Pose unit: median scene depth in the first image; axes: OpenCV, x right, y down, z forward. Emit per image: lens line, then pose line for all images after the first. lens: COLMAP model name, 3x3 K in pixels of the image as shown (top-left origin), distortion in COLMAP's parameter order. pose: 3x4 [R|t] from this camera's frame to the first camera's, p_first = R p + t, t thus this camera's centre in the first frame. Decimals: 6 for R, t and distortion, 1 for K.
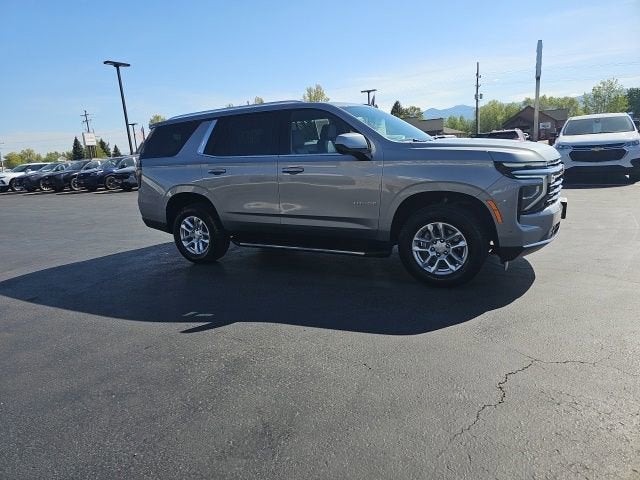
lens RADIAL K [[419.2, 0, 312.3], [0, 419.2, 229.1], [0, 0, 1]] dist [0.031190, -0.004504]
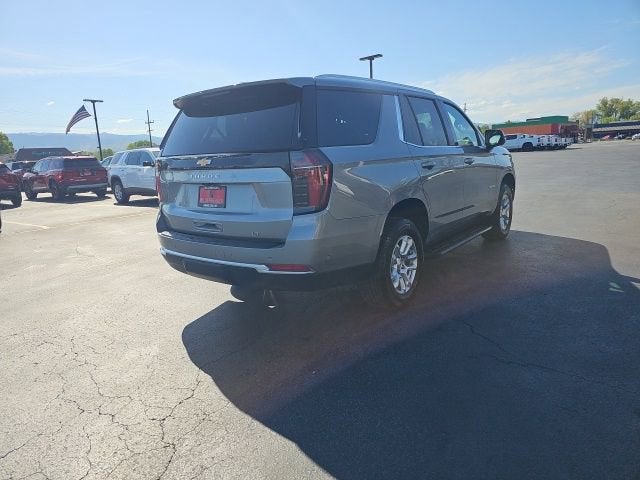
lens RADIAL K [[417.5, 0, 311.2], [0, 417.5, 239.2], [0, 0, 1]] dist [0.050257, -0.045534]
pose [[0.183108, -0.139882, 0.973090, -1.102842], [0.221997, 0.970142, 0.097685, -0.141401], [-0.957700, 0.198136, 0.208694, 1.165359]]
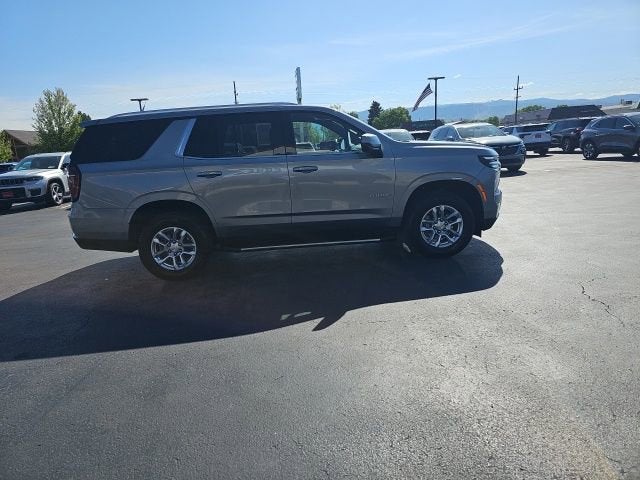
lens RADIAL K [[418.4, 0, 317.1], [0, 418.4, 223.4], [0, 0, 1]] dist [0.053330, -0.046310]
pose [[0.845116, -0.091917, 0.526621, -0.567438], [0.114225, 0.993405, -0.009917, 0.006336], [-0.522237, 0.068534, 0.850042, 0.111853]]
